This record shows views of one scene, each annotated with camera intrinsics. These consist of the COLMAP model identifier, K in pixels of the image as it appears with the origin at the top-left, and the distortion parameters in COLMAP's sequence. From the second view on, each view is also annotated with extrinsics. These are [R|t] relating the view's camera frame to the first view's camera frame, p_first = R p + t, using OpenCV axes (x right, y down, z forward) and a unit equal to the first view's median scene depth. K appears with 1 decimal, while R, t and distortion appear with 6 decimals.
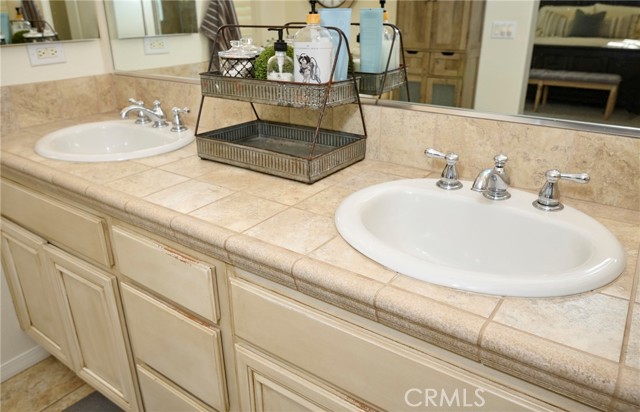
lens RADIAL K [[470.3, 0, 320.0], [0, 470.3, 206.0], [0, 0, 1]] dist [-0.004572, -0.003299]
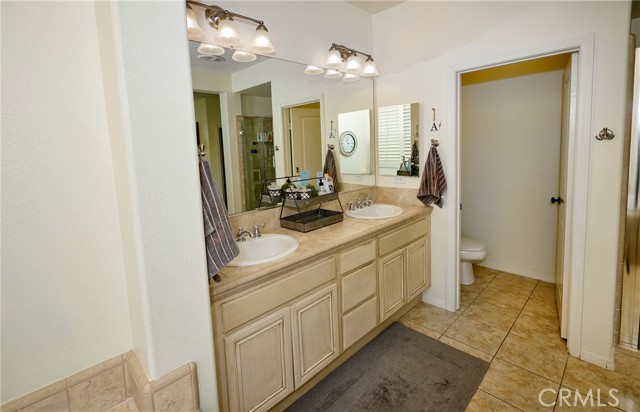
lens RADIAL K [[280.6, 0, 319.8], [0, 280.6, 175.7], [0, 0, 1]] dist [-0.001349, -0.000040]
pose [[0.178610, -0.097650, 0.979062, -1.362012], [0.418287, 0.908203, 0.014274, -0.296877], [-0.890581, 0.406979, 0.203059, 0.419079]]
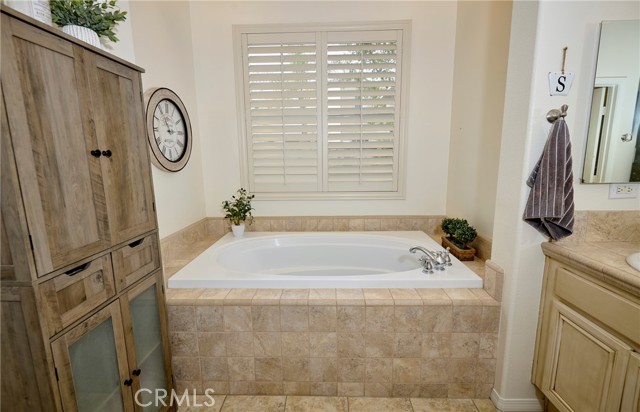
lens RADIAL K [[283.8, 0, 318.6], [0, 283.8, 204.1], [0, 0, 1]] dist [-0.002589, -0.000045]
pose [[0.554888, 0.135674, -0.820788, -0.427461], [-0.313844, 0.947851, -0.055495, 0.016142], [0.770455, 0.288393, 0.568531, -0.075572]]
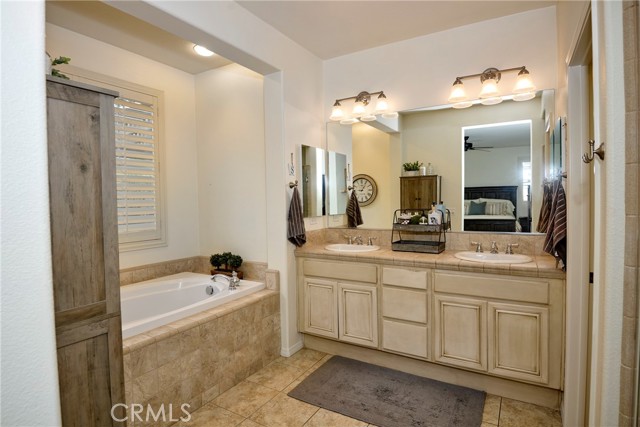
lens RADIAL K [[341.7, 0, 320.0], [0, 341.7, 213.5], [0, 0, 1]] dist [0.002384, 0.000184]
pose [[0.996929, -0.012673, 0.077272, -0.737780], [0.039223, 0.934910, -0.352710, 0.360282], [-0.067773, 0.354657, 0.932537, -0.924459]]
